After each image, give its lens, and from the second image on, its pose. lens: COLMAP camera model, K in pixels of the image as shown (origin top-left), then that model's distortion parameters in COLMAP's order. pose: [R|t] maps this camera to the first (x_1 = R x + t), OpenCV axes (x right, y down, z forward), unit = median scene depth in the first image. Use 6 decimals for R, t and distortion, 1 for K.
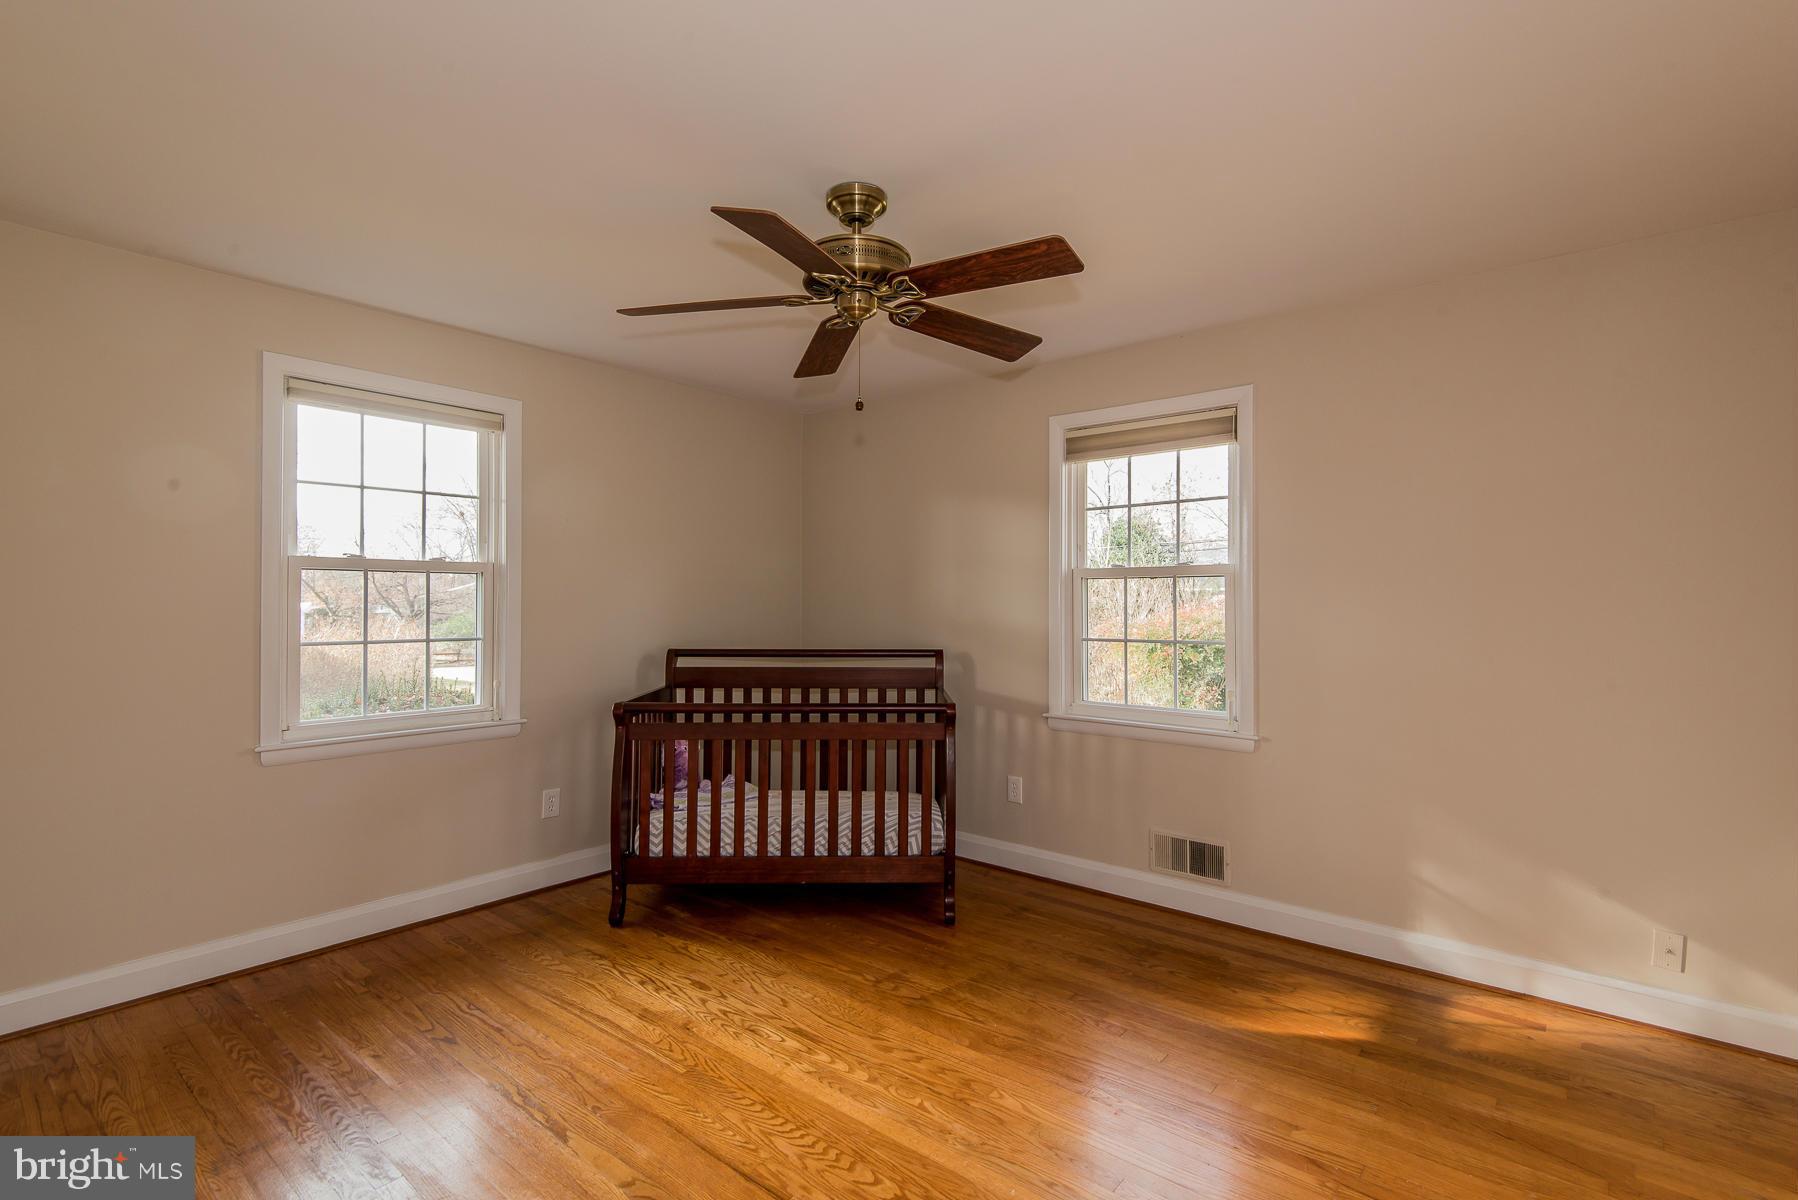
lens RADIAL K [[799.5, 0, 899.6], [0, 799.5, 591.7], [0, 0, 1]] dist [0.028365, -0.021492]
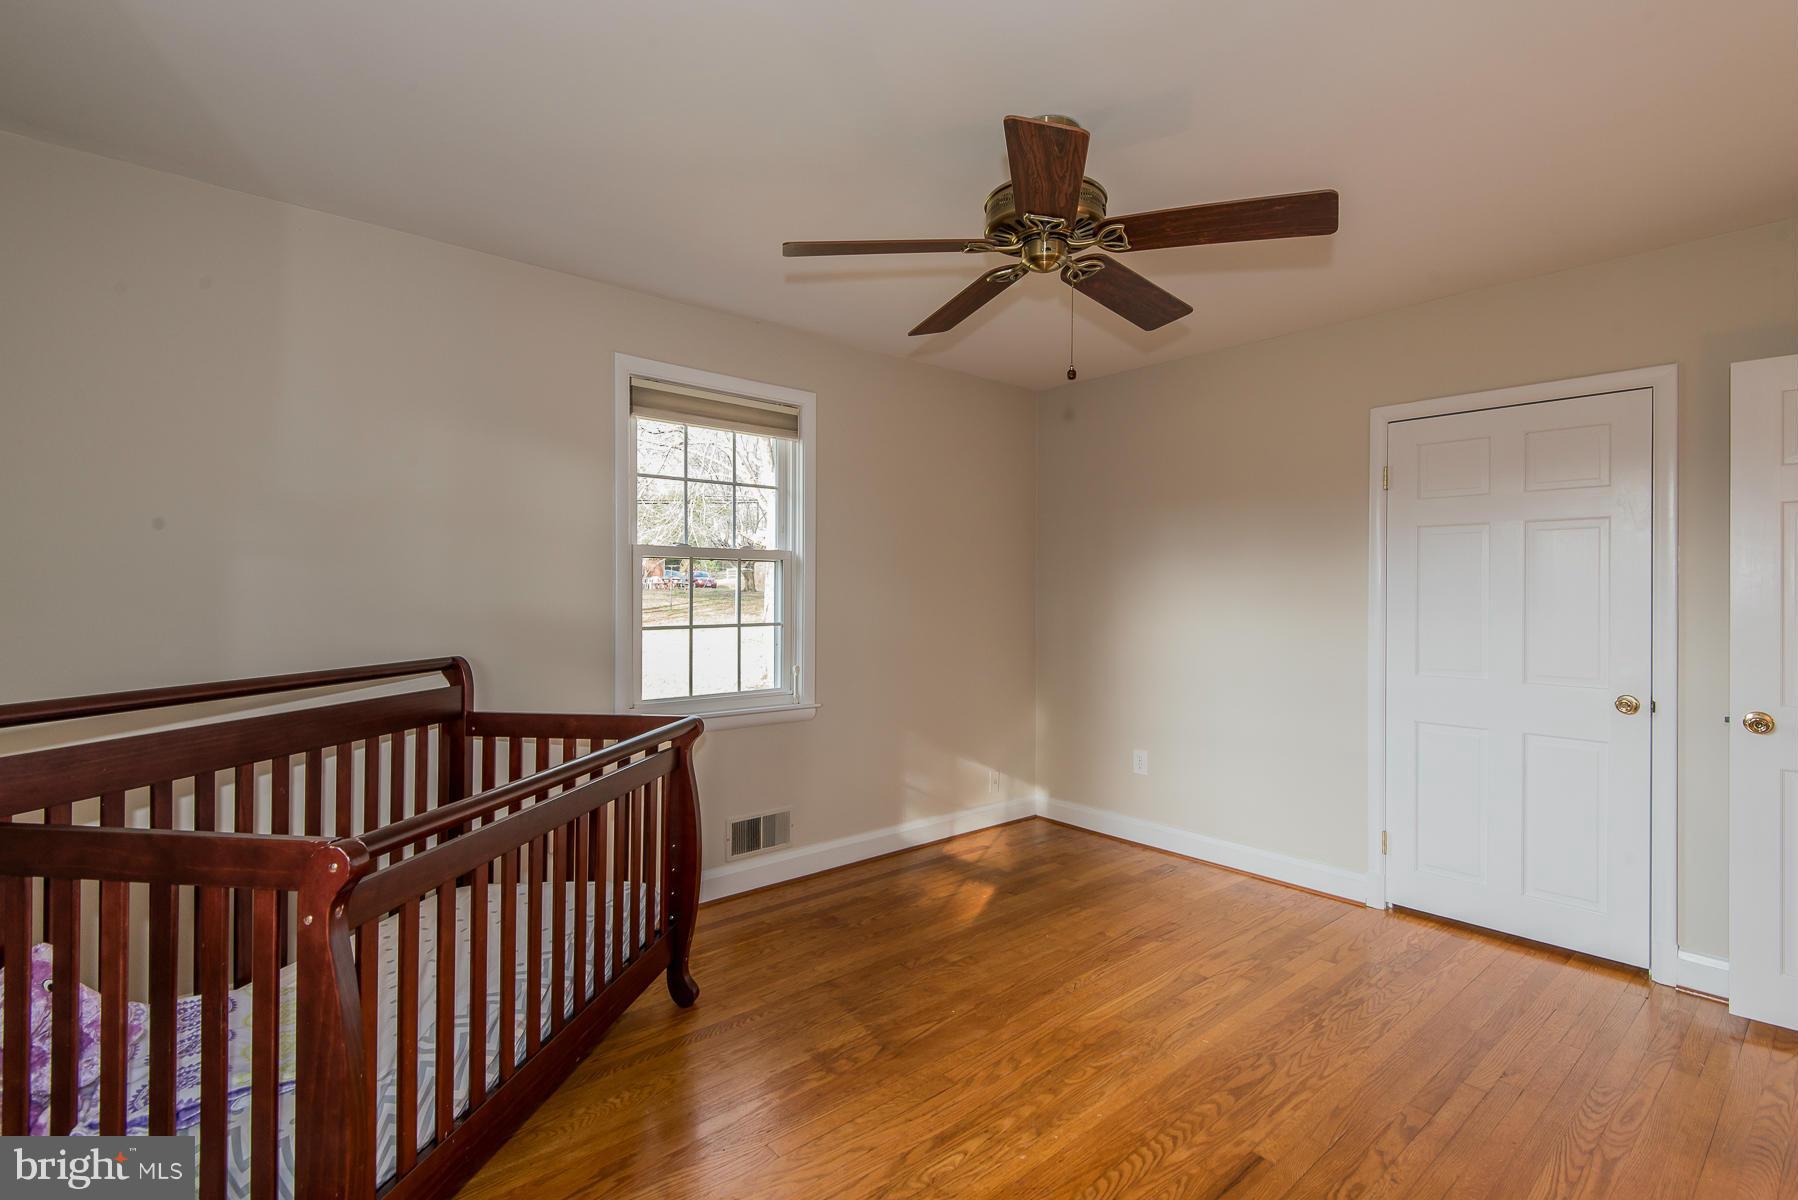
lens RADIAL K [[823.7, 0, 910.0], [0, 823.7, 591.3], [0, 0, 1]] dist [0.042719, -0.023589]
pose [[0.196841, -0.008413, 0.980399, -0.842350], [-0.015445, 0.999812, 0.011680, 0.008187], [-0.980314, -0.017441, 0.196674, 0.809462]]
